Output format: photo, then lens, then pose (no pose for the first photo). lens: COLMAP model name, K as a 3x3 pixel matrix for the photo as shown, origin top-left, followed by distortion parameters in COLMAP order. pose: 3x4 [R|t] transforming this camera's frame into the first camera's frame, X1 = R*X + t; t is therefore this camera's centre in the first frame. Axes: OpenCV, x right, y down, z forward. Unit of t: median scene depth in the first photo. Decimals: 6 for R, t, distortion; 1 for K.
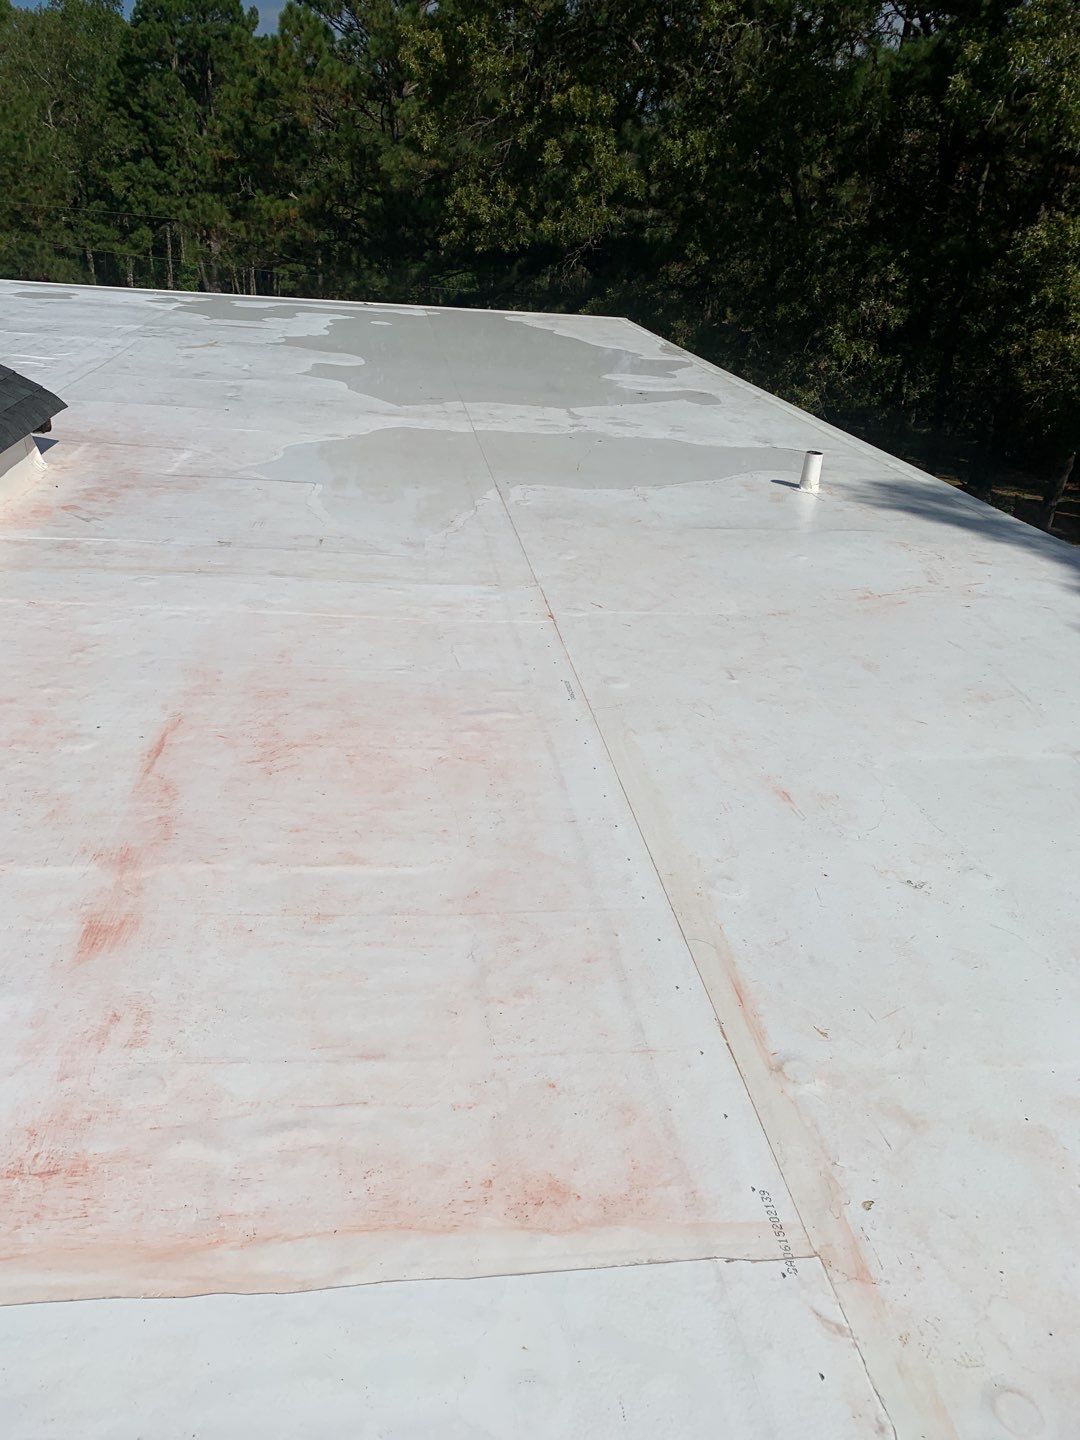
lens RADIAL K [[1081.3, 0, 540.0], [0, 1081.3, 720.0], [0, 0, 1]] dist [0.003645, 0.012370]
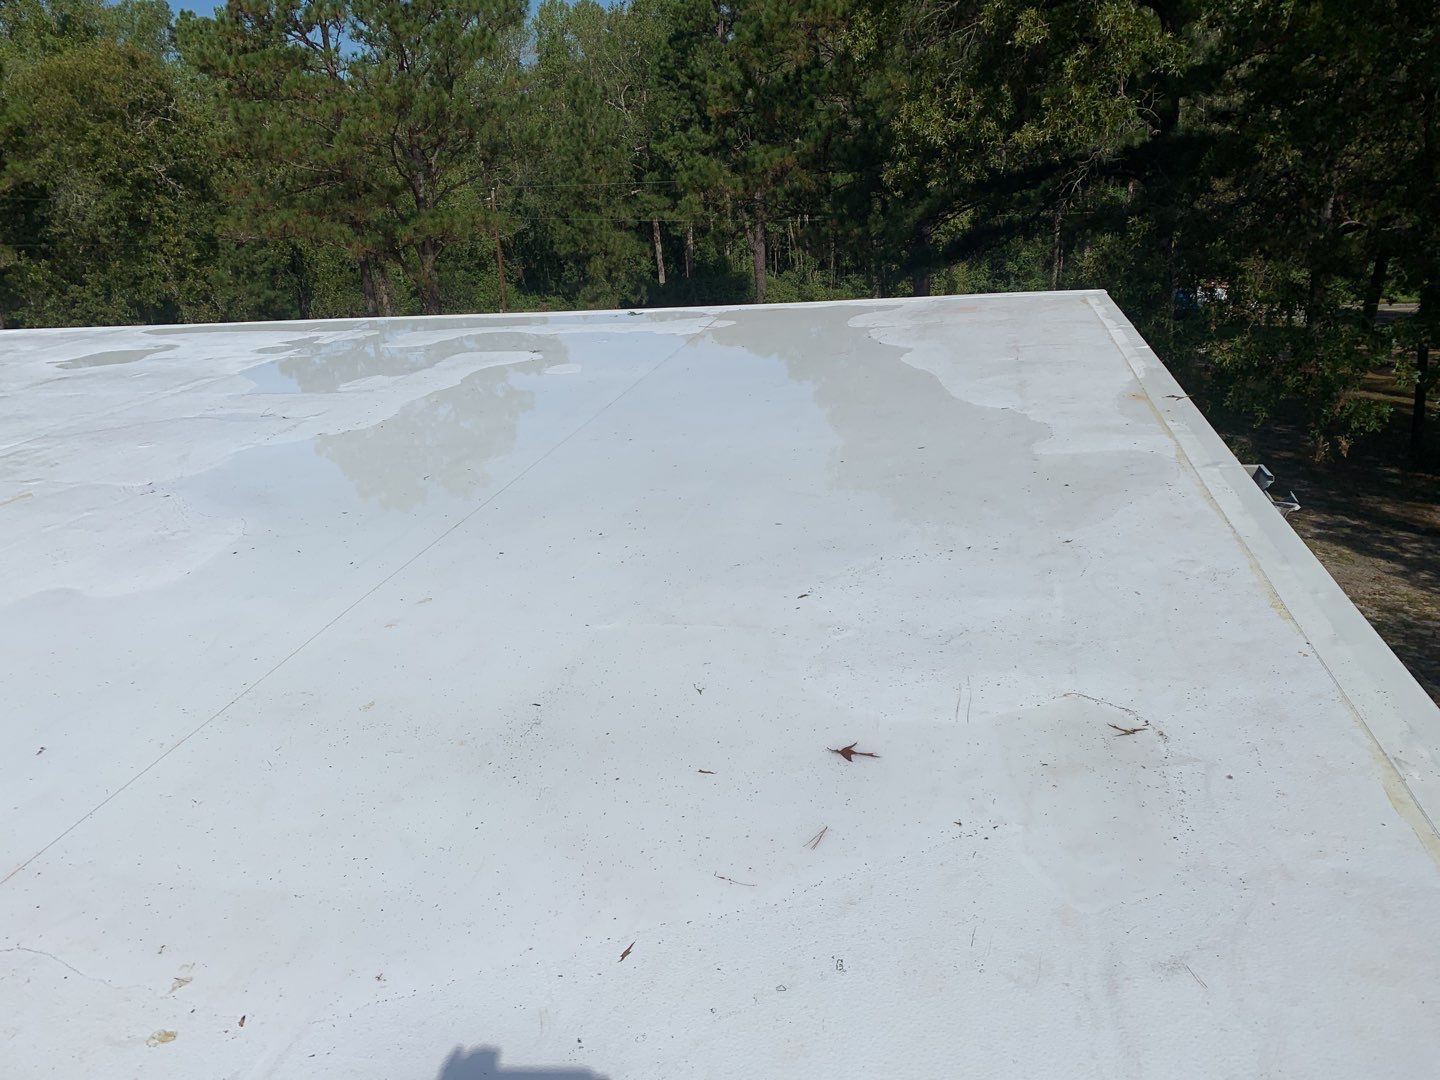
lens RADIAL K [[1081.3, 0, 749.1], [0, 1081.3, 543.3], [0, 0, 1]] dist [0.003645, 0.012370]
pose [[0.939125, -0.016731, -0.343169, 0.037058], [-0.012519, 0.996484, -0.082841, -0.080061], [0.343349, 0.082094, 0.935613, 0.180431]]
